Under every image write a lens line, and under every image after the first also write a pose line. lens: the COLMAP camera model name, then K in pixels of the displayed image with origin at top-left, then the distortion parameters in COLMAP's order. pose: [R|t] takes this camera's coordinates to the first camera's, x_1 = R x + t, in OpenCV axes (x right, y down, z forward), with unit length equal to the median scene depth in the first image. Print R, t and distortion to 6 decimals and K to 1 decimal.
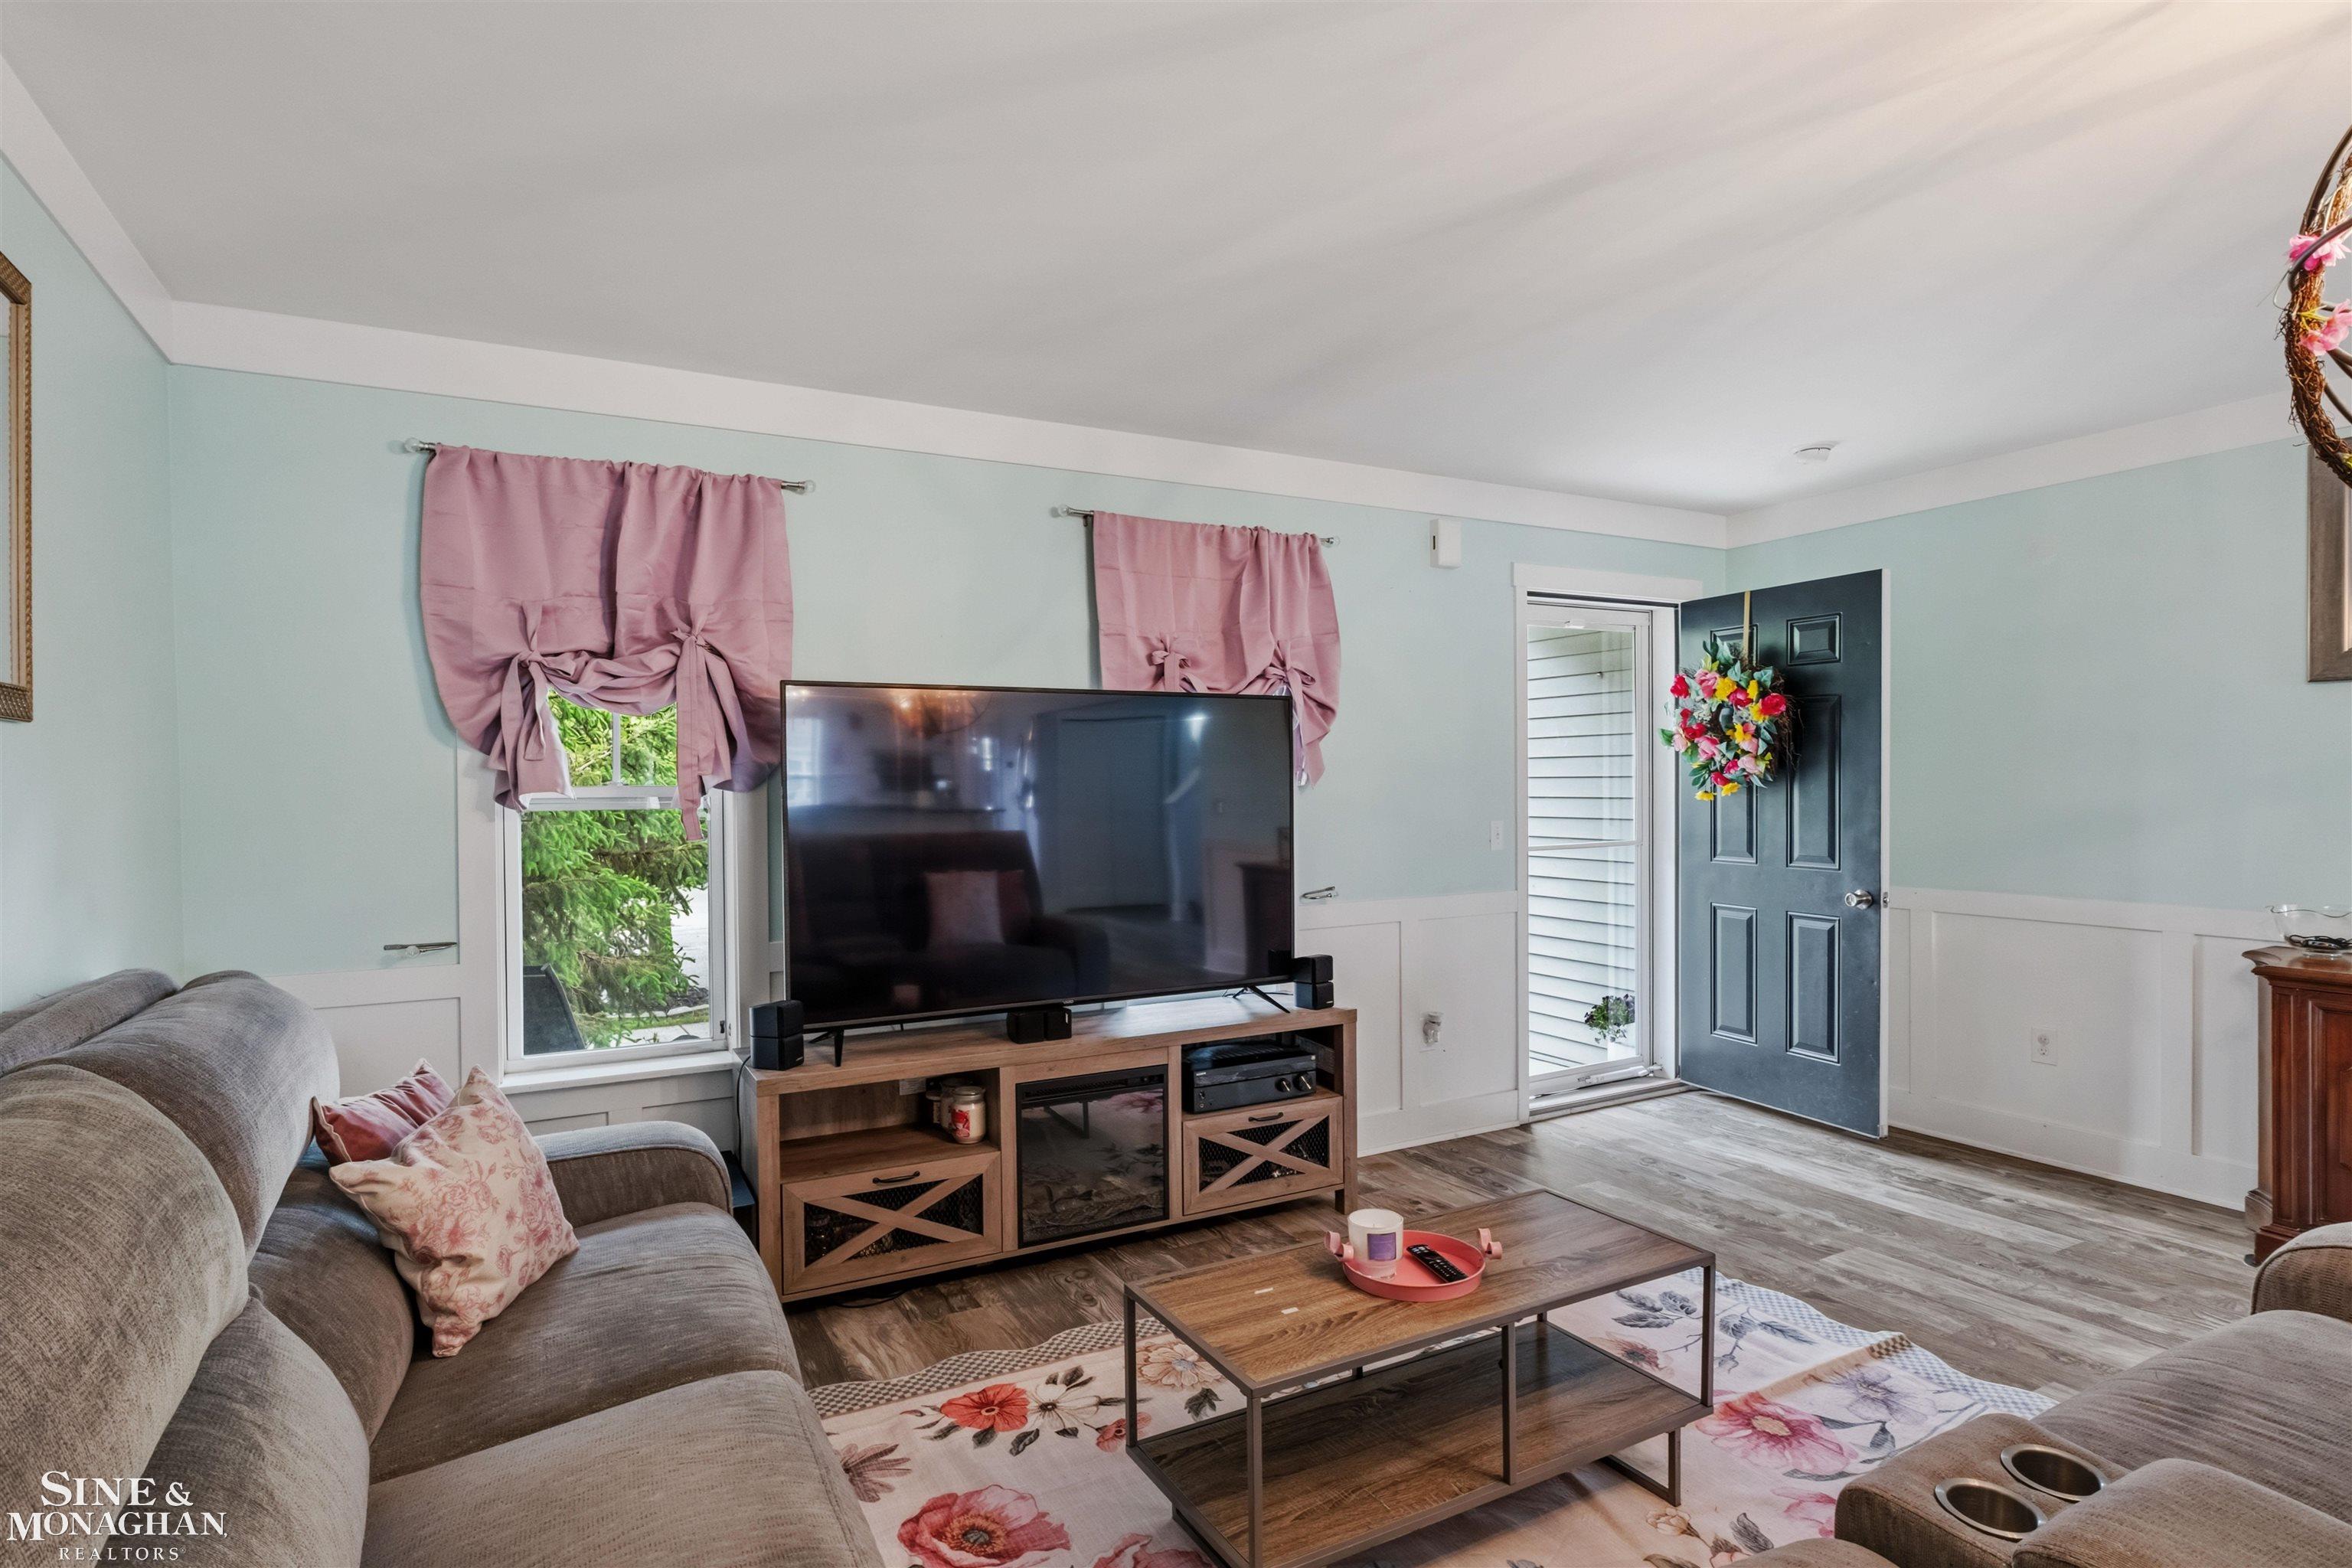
lens RADIAL K [[1214.2, 0, 1208.1], [0, 1214.2, 793.6], [0, 0, 1]] dist [-0.003405, -0.000369]
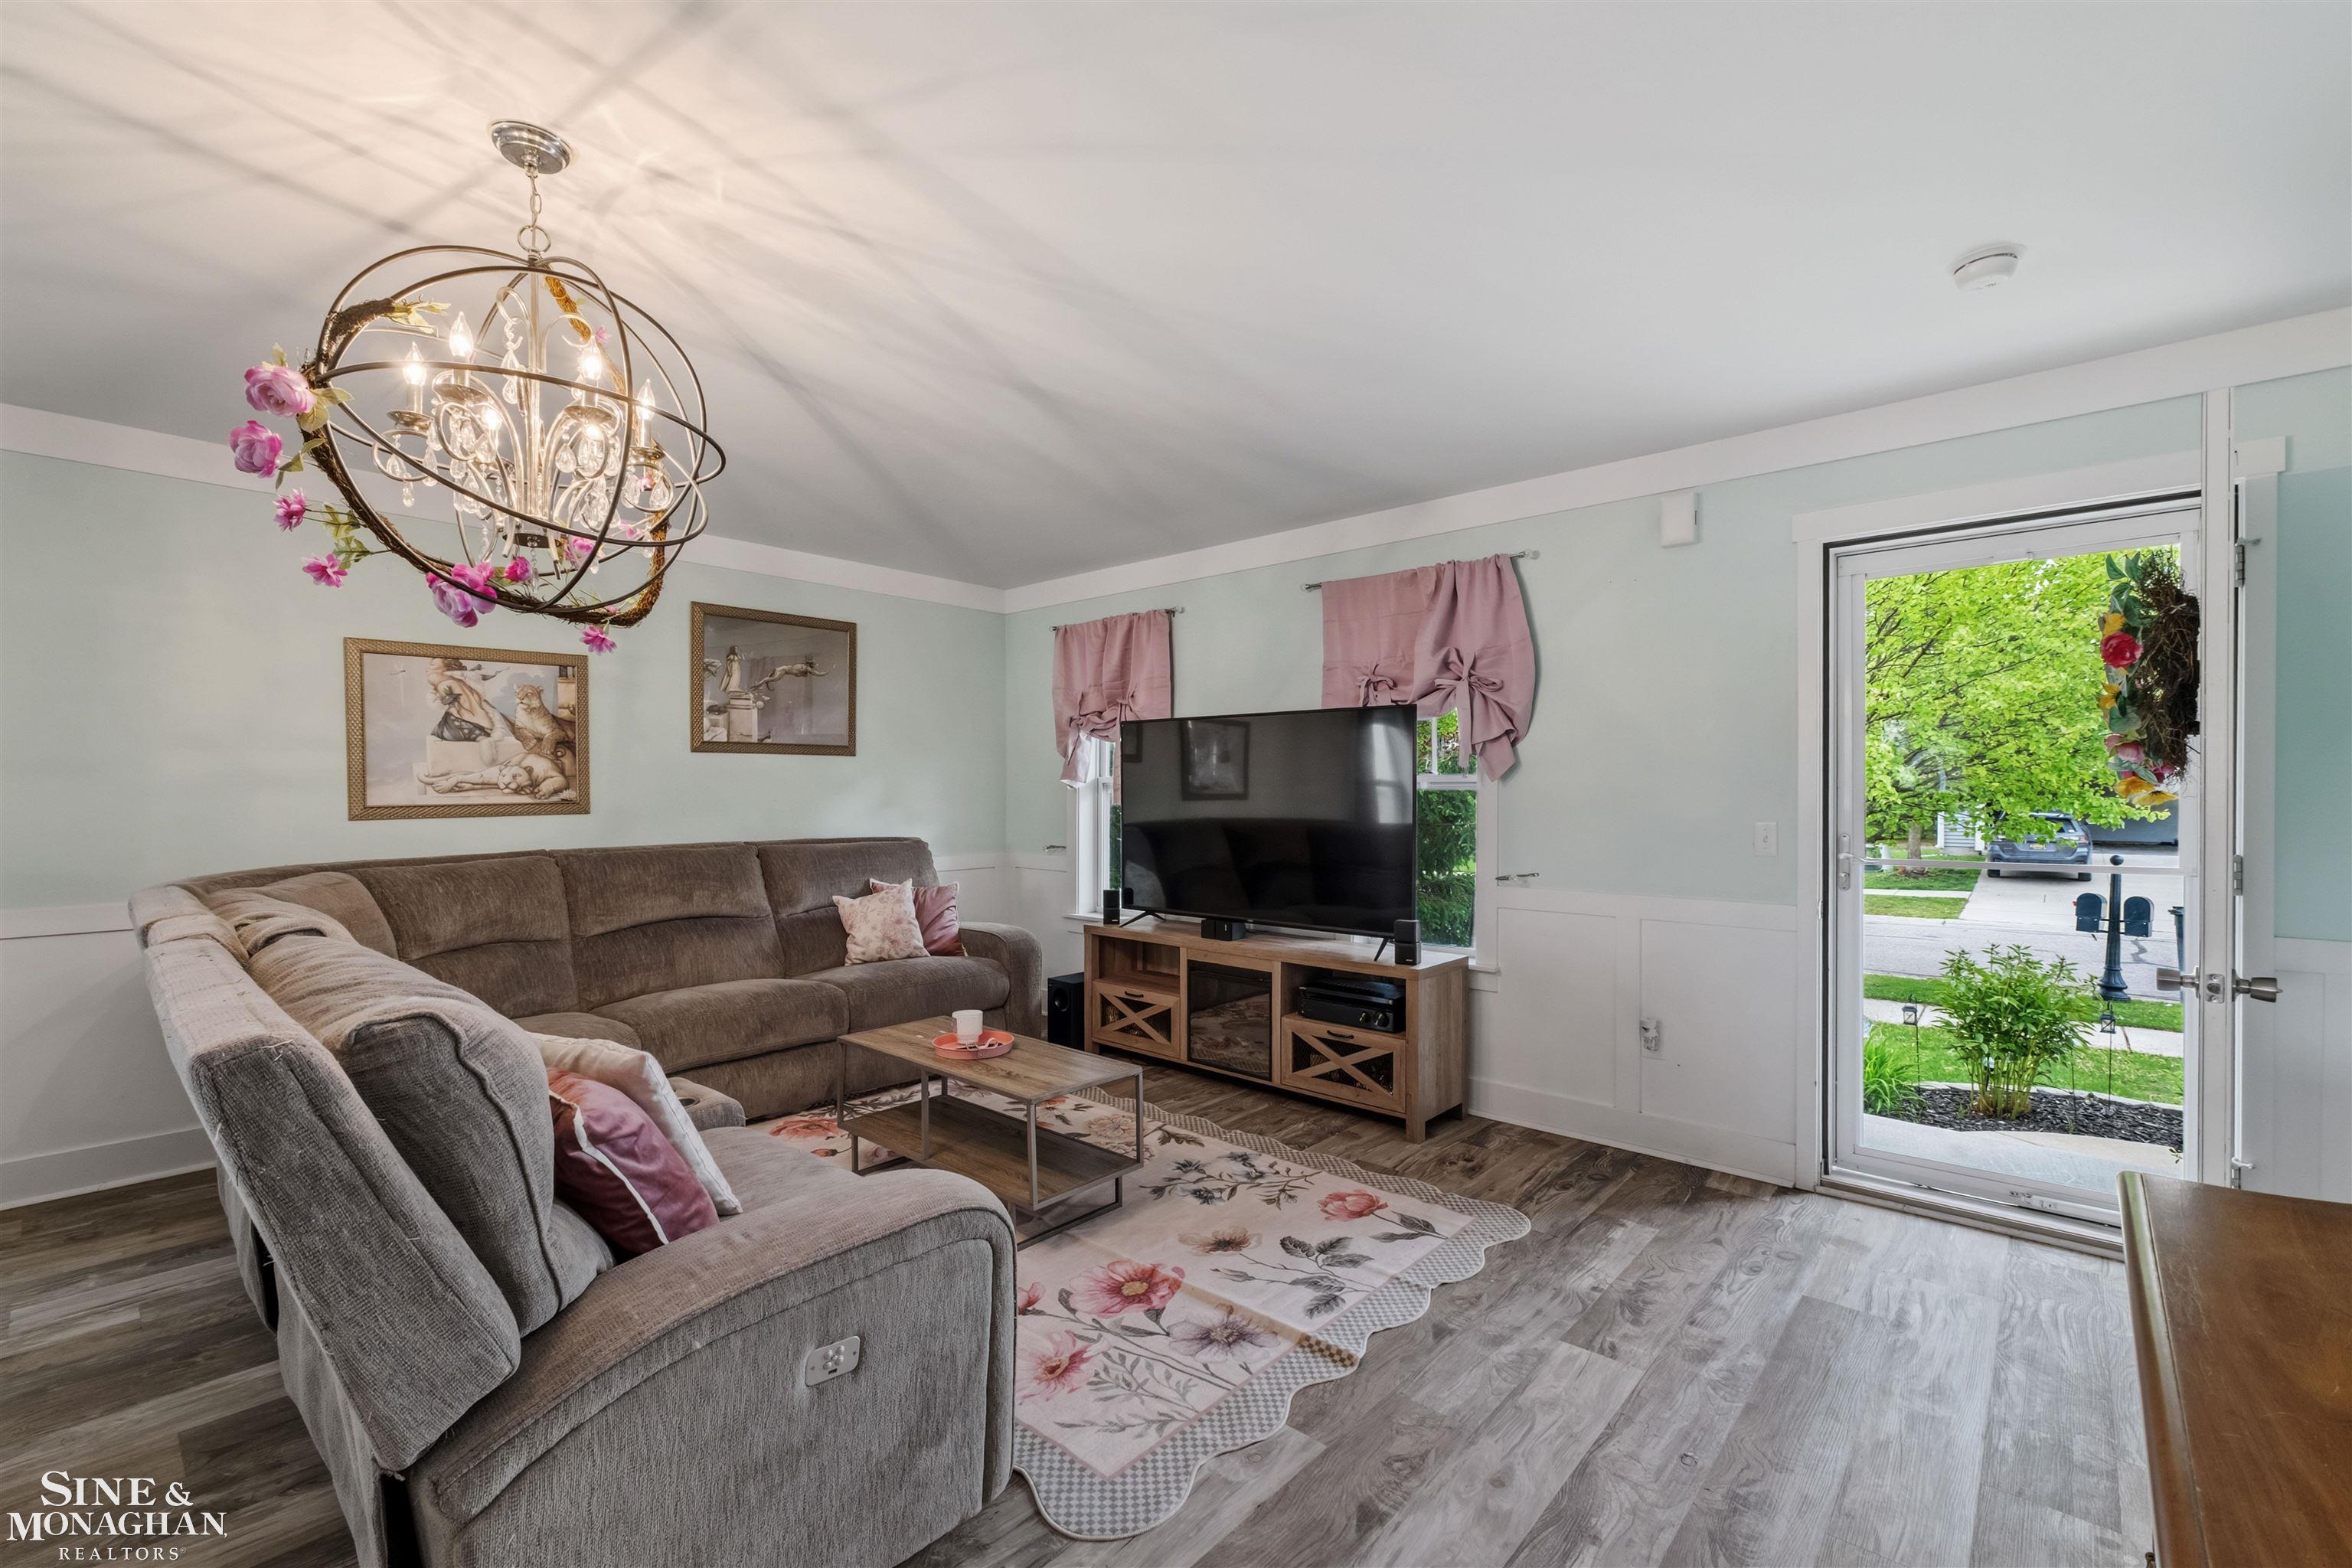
lens RADIAL K [[1016.1, 0, 1176.0], [0, 1016.1, 784.0], [0, 0, 1]] dist [-0.003965, 0.000219]
pose [[0.325434, 0.006971, -0.945539, 1.133526], [-0.013940, 0.999900, 0.002574, -0.000652], [0.945462, 0.012343, 0.325499, 0.537383]]
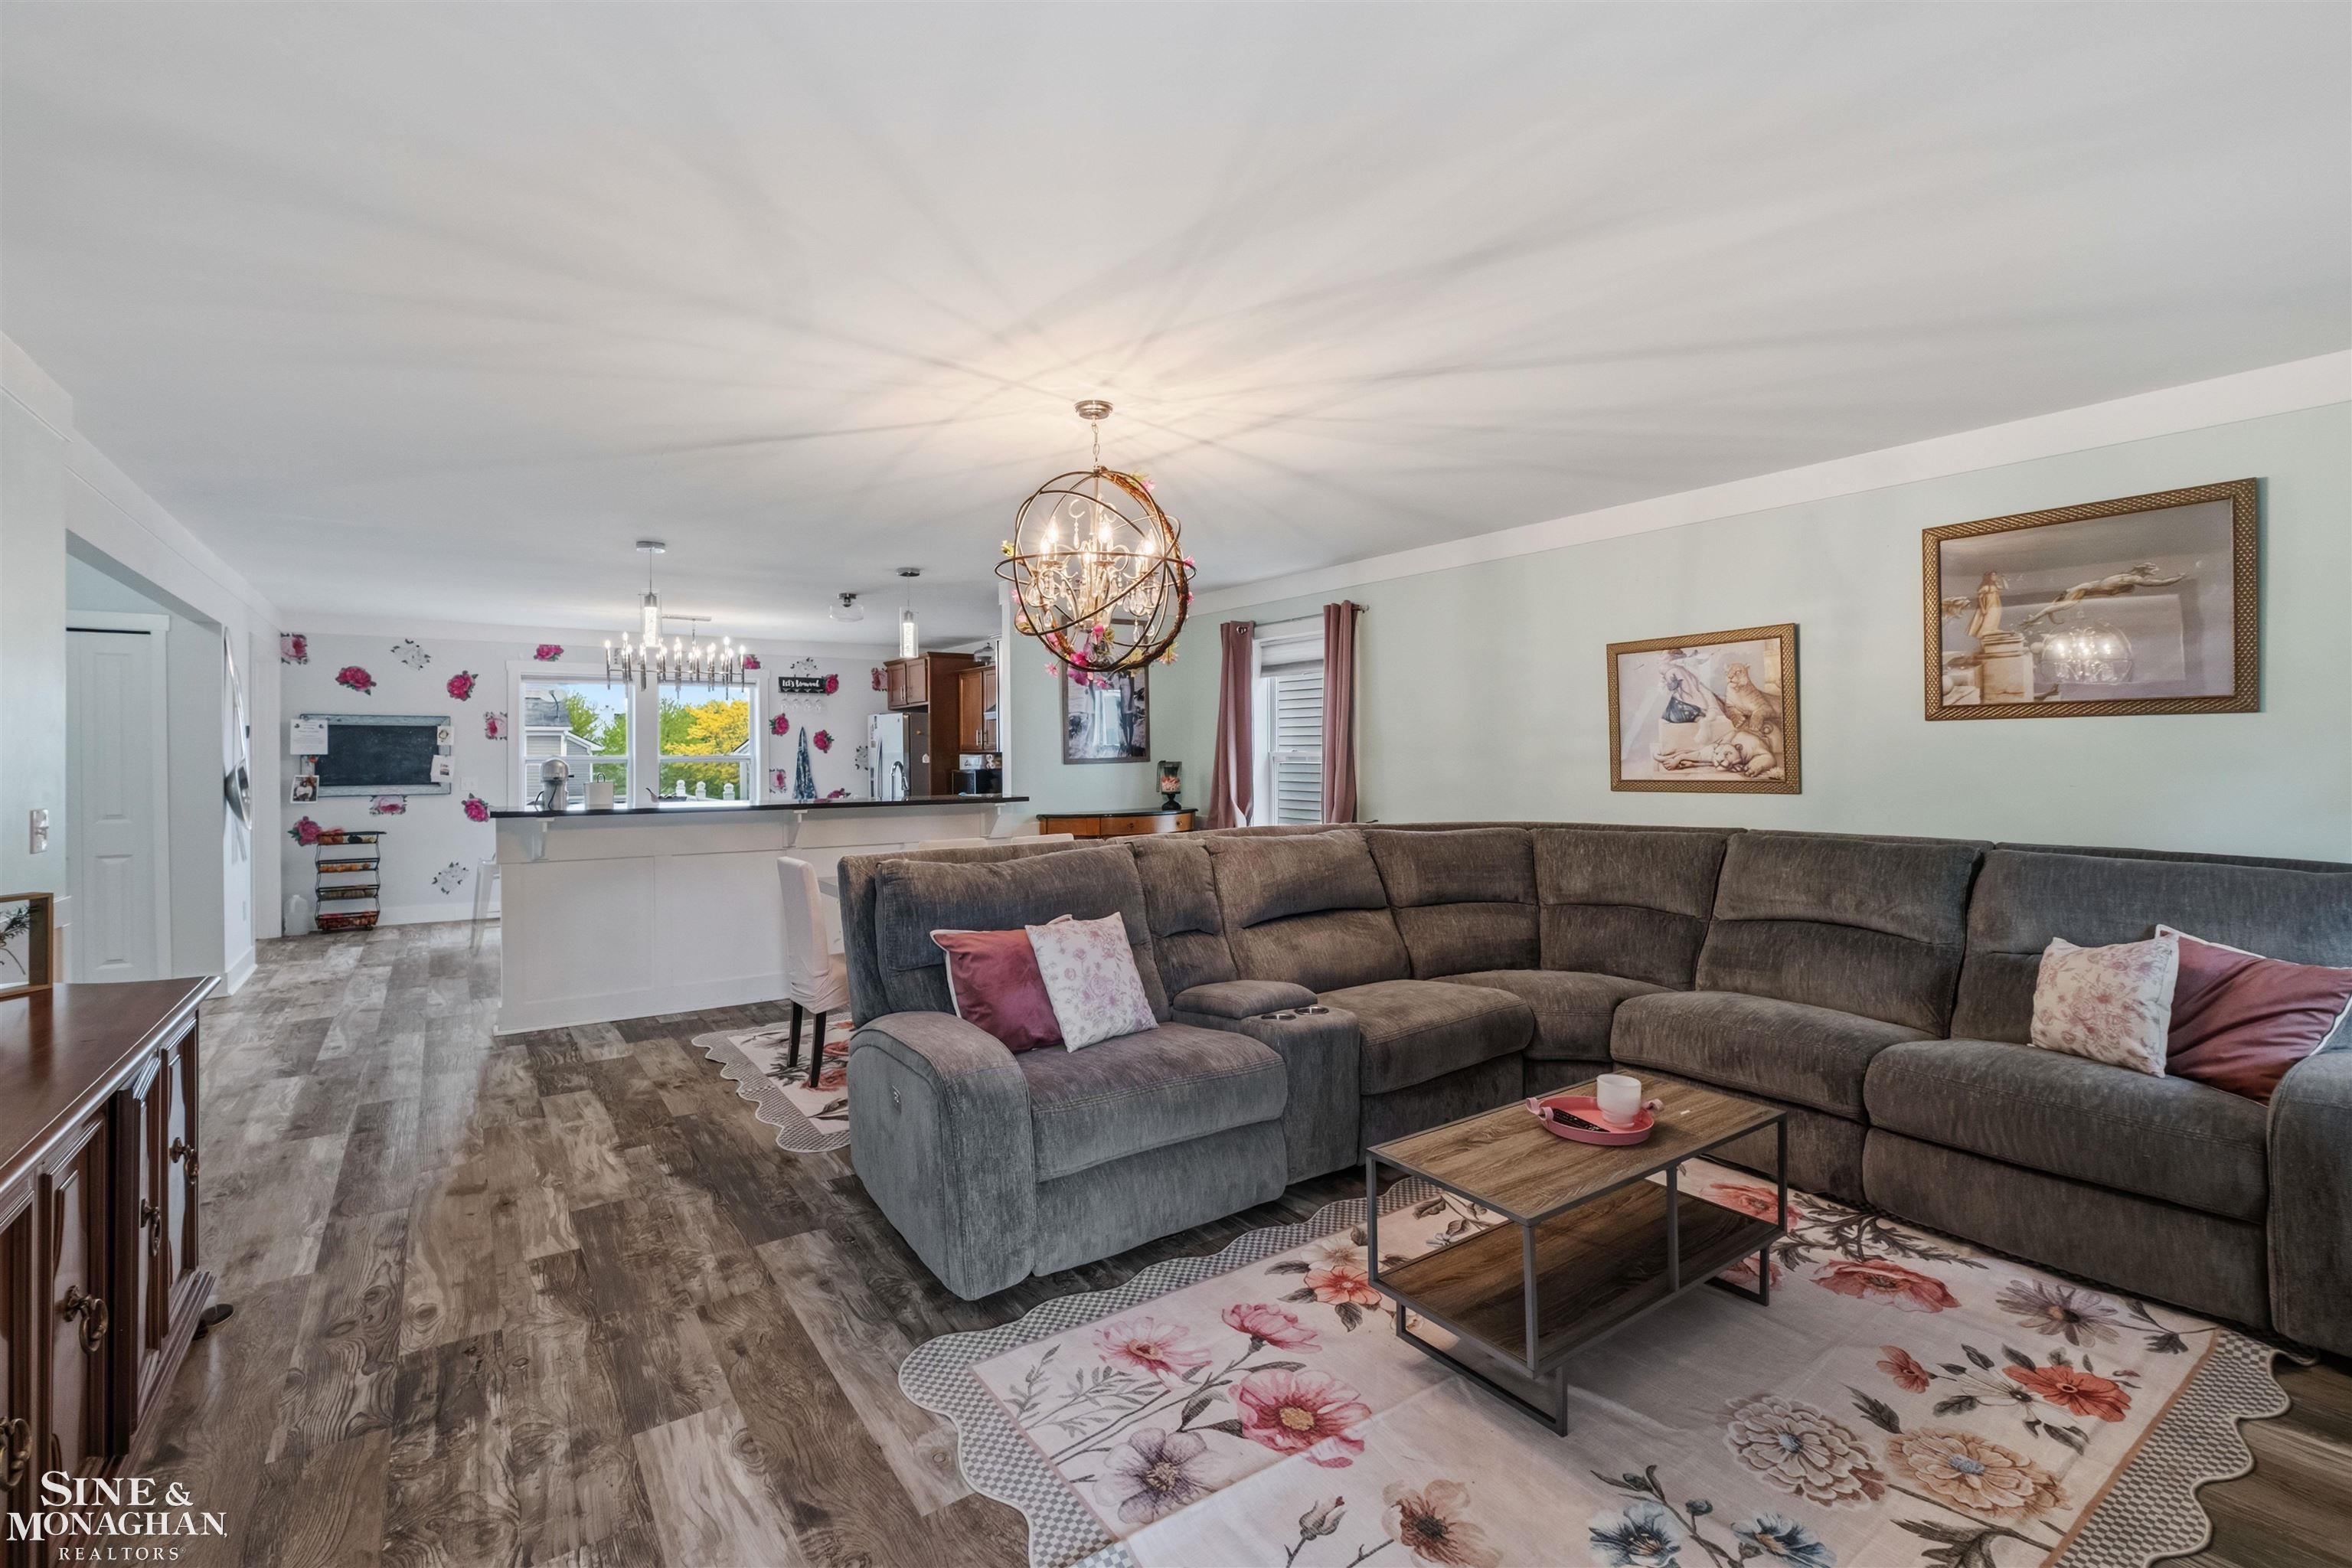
lens RADIAL K [[1031.9, 0, 1178.5], [0, 1031.9, 741.7], [0, 0, 1]] dist [-0.002390, 0.000062]
pose [[-0.994806, 0.014251, -0.100784, 0.492017], [0.014514, 0.999893, -0.001882, -0.019106], [0.100746, -0.003335, -0.994907, 1.410473]]
